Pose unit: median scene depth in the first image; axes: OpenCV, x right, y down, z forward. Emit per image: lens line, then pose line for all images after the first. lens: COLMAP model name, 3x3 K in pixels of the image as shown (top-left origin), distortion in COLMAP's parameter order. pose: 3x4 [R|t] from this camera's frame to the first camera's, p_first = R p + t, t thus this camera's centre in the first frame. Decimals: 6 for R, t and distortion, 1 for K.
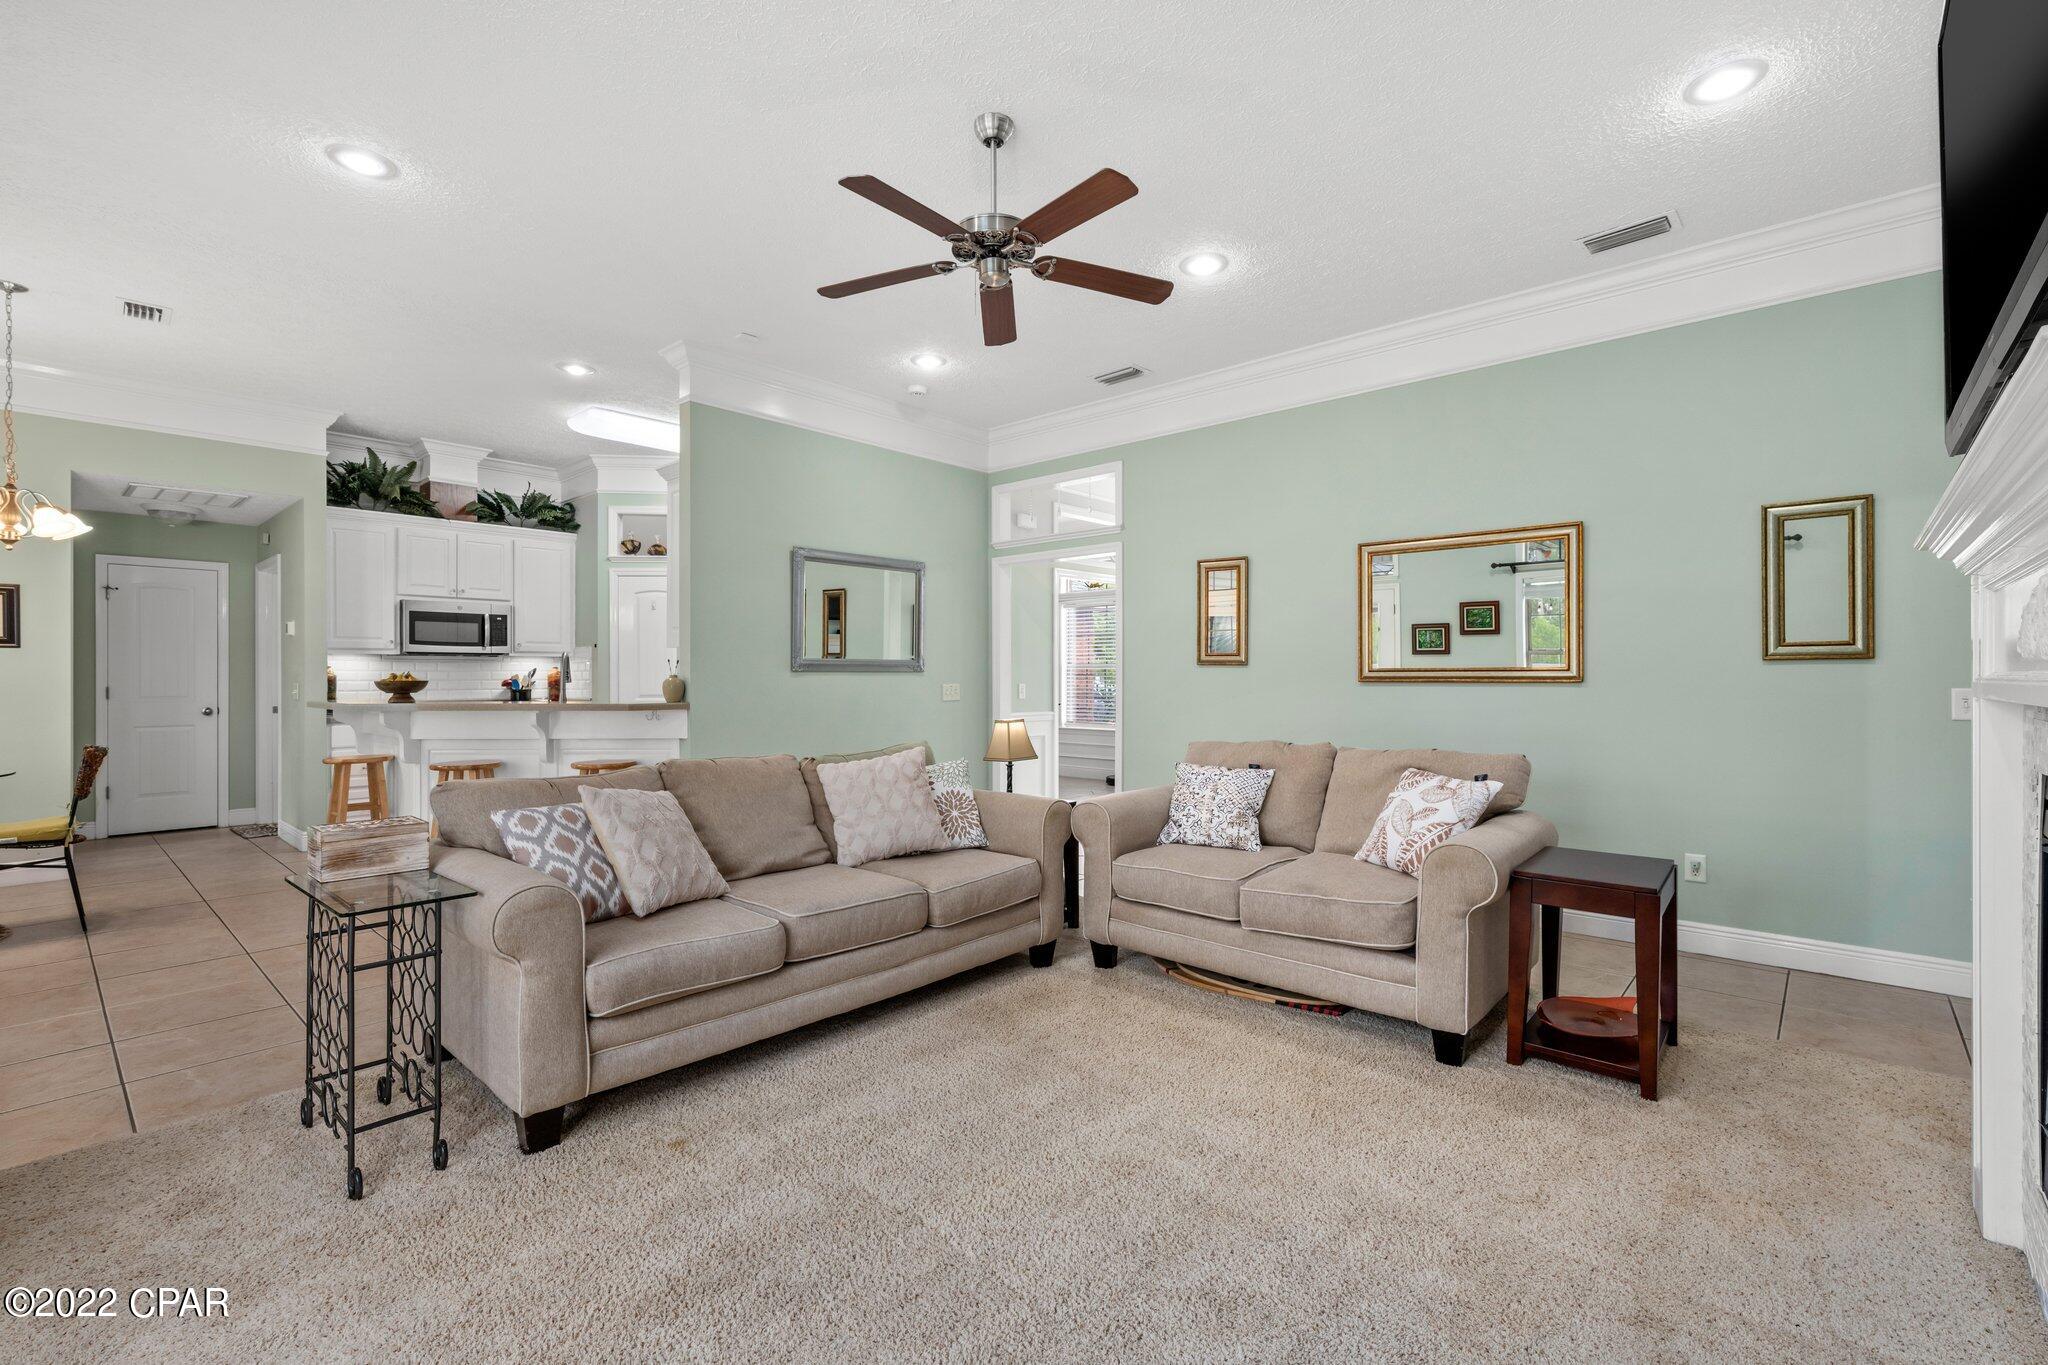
lens RADIAL K [[892.9, 0, 1041.1], [0, 892.9, 675.3], [0, 0, 1]] dist [0.002856, -0.001847]
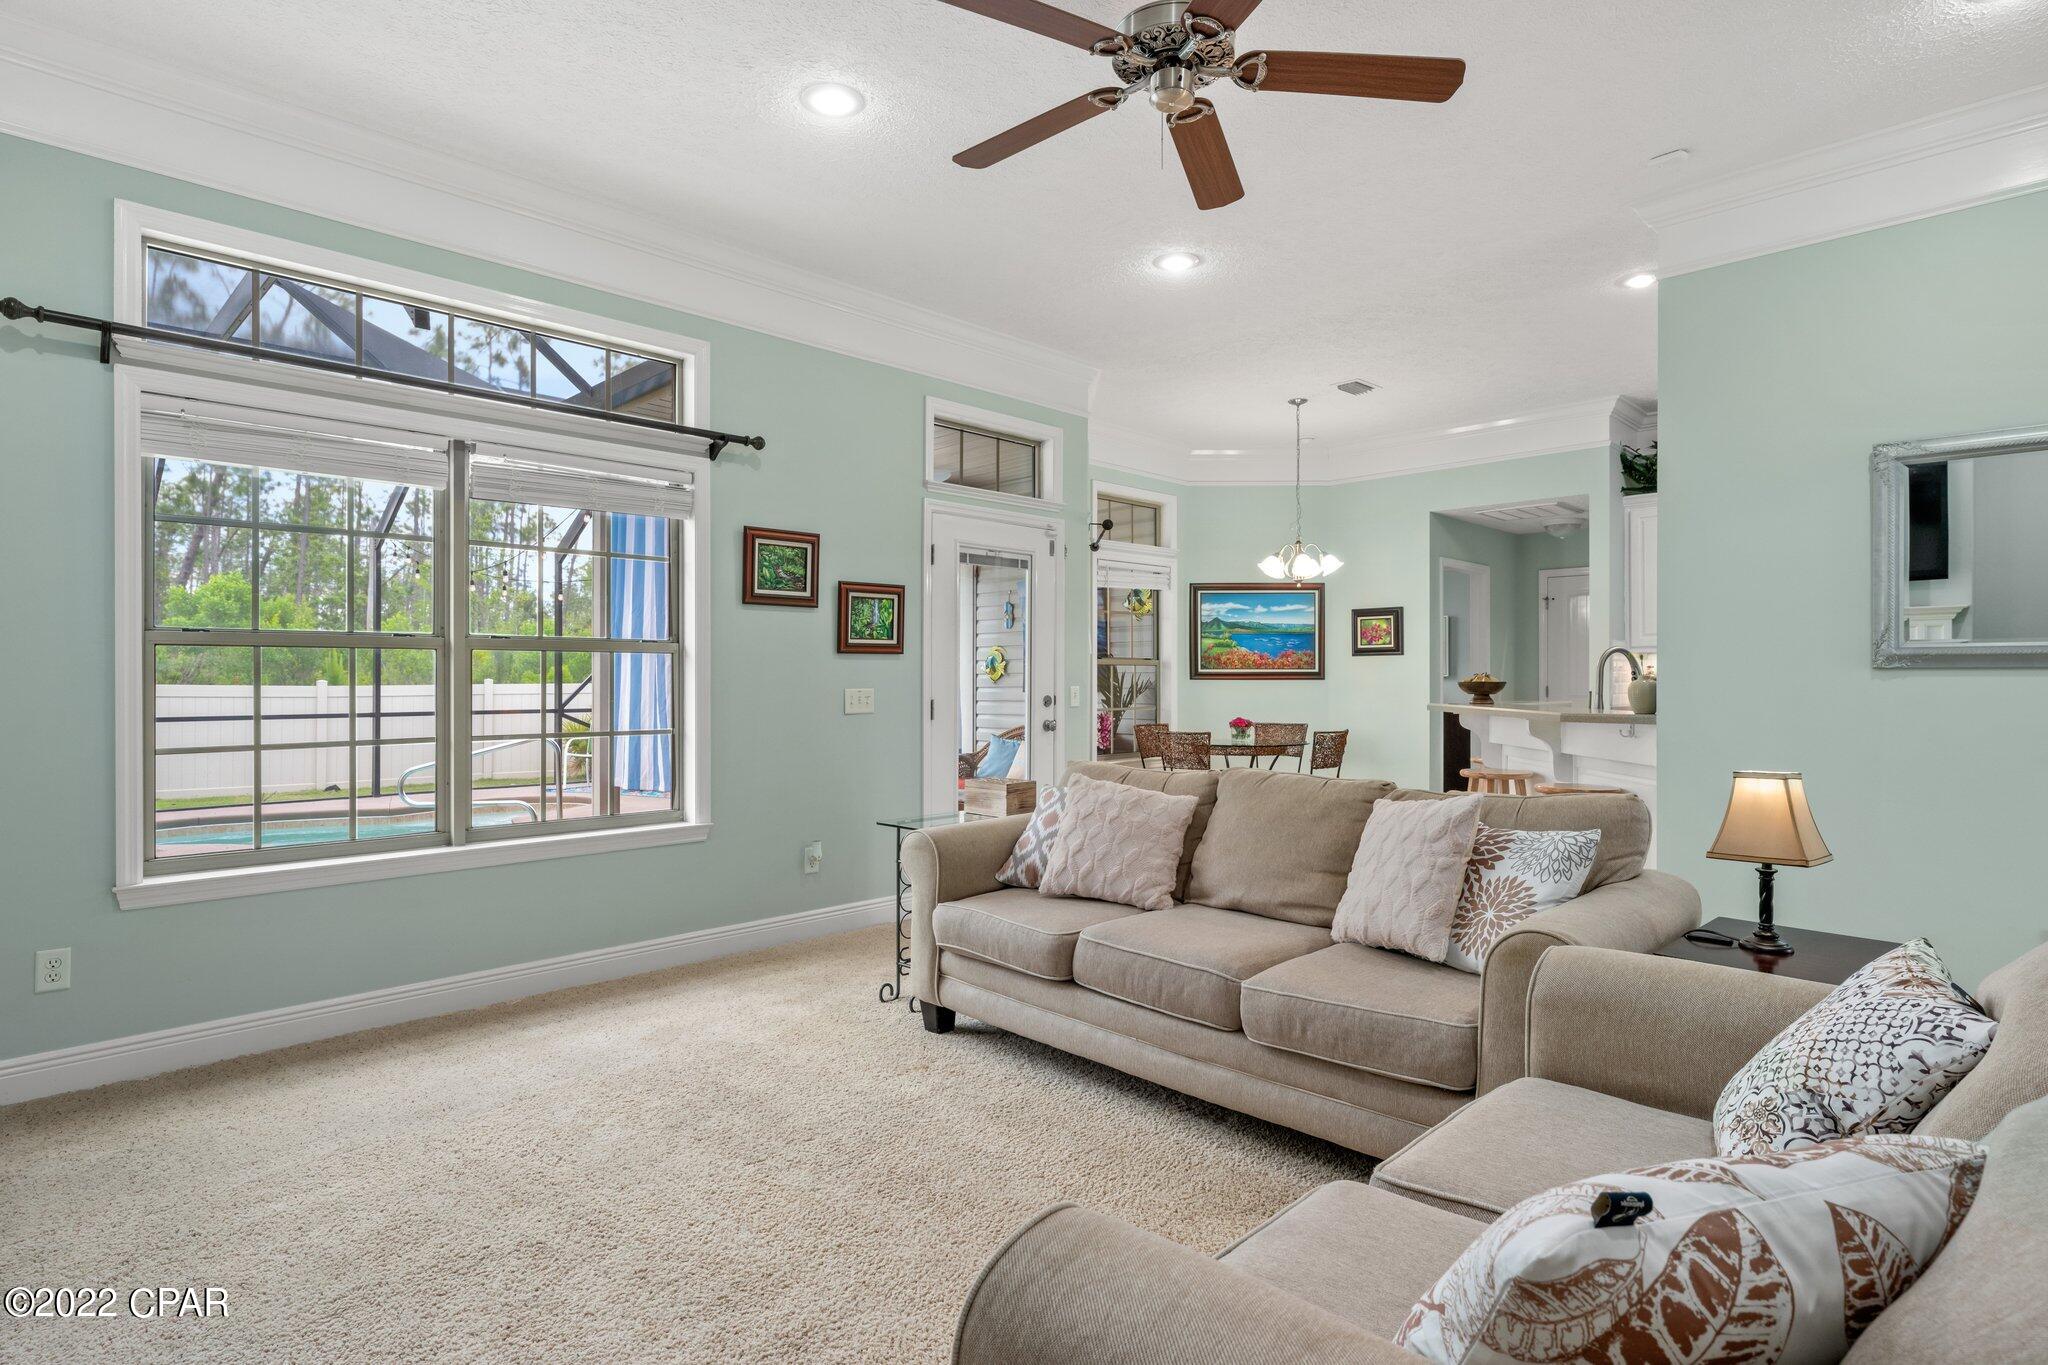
lens RADIAL K [[1058.9, 0, 1032.8], [0, 1058.9, 675.6], [0, 0, 1]] dist [0.001699, -0.000448]
pose [[-0.055372, 0.000672, -0.998466, 0.725886], [-0.000294, 1.000000, 0.000689, -0.001772], [0.998466, 0.000332, -0.055372, 0.885891]]
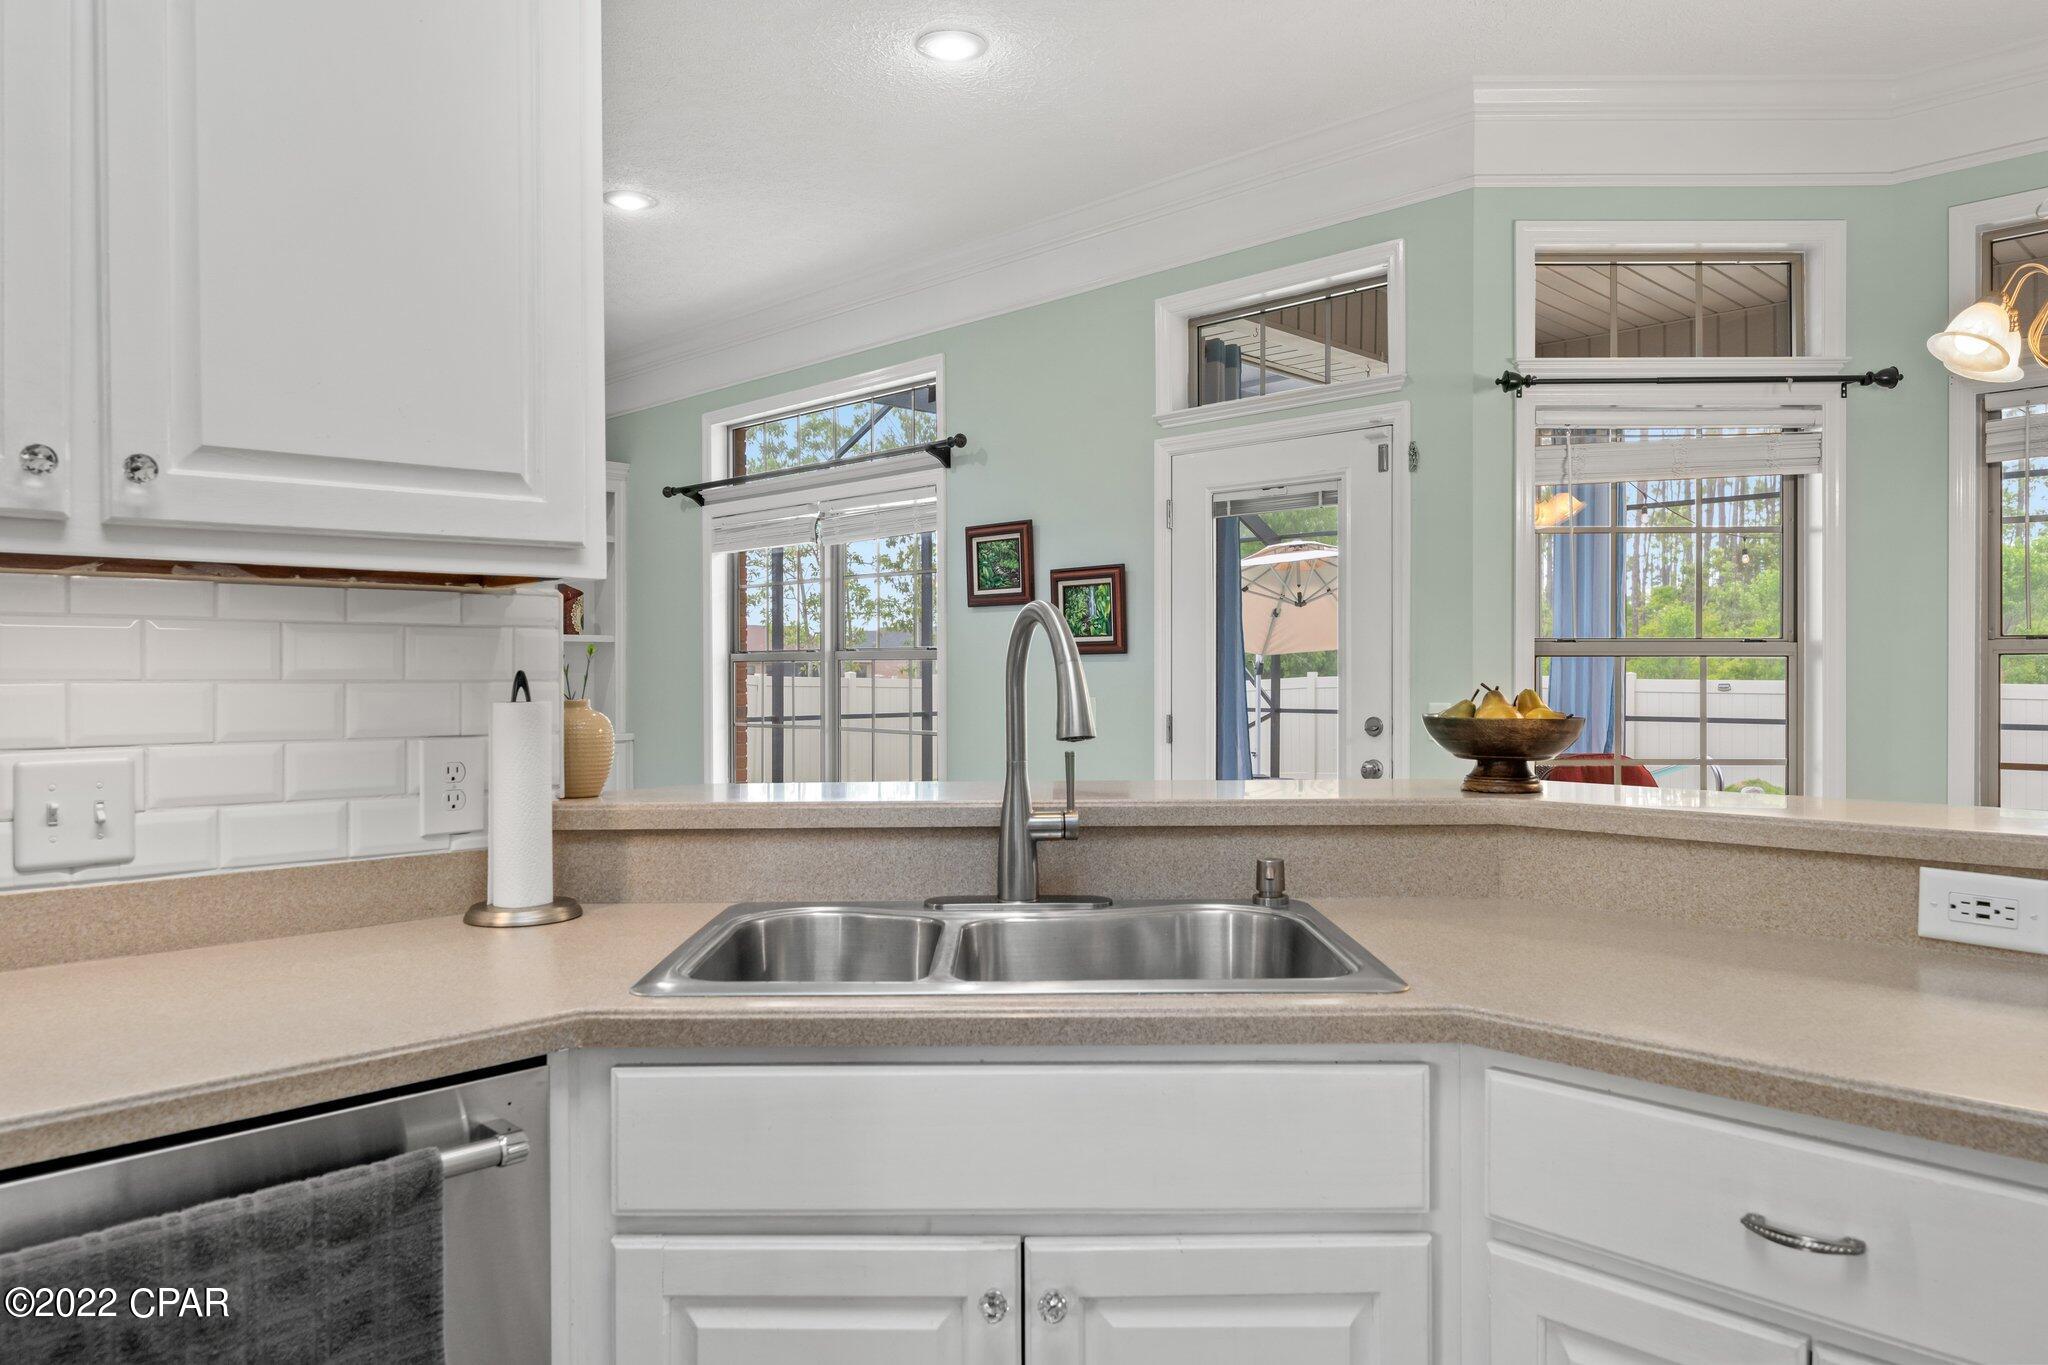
lens RADIAL K [[1360.0, 0, 1027.8], [0, 1360.0, 671.7], [0, 0, 1]] dist [0.001930, 0.001356]
pose [[-0.998049, 0.004955, 0.062234, -0.893619], [0.005053, 0.999986, 0.001418, -0.015287], [-0.062226, 0.001730, -0.998061, 2.215418]]
